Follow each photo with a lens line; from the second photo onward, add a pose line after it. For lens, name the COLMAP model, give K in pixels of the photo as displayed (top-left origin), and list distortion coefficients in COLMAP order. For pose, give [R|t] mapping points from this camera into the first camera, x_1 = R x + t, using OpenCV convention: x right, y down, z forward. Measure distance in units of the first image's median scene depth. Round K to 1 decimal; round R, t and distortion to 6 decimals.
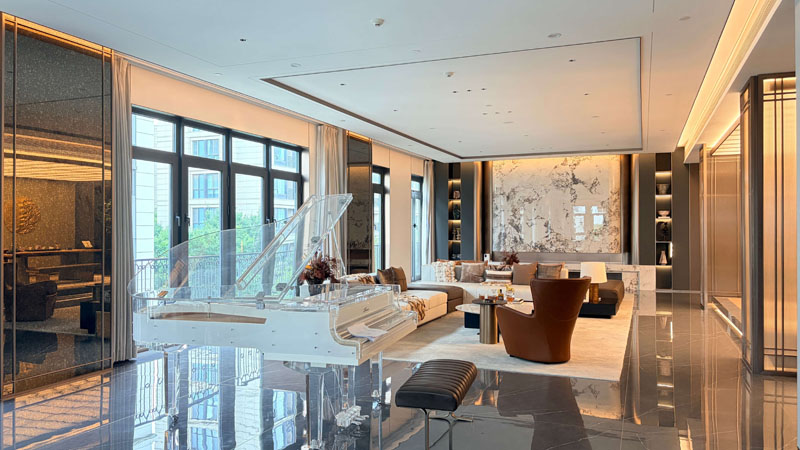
lens RADIAL K [[609.6, 0, 402.0], [0, 609.6, 230.8], [0, 0, 1]] dist [0.097396, -0.096648]
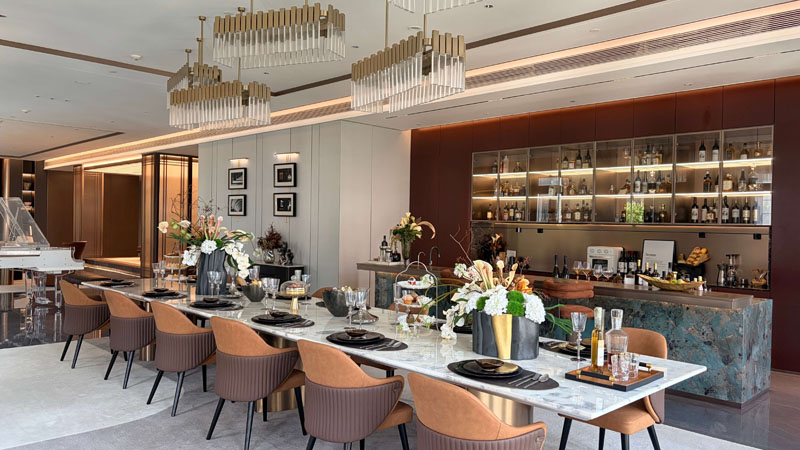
lens RADIAL K [[601.1, 0, 402.6], [0, 601.1, 227.9], [0, 0, 1]] dist [0.071829, -0.087381]
pose [[0.407314, 0.011644, 0.913214, -0.464858], [-0.026767, 0.999641, -0.000807, 0.004672], [-0.912896, -0.024115, 0.407480, -0.315921]]
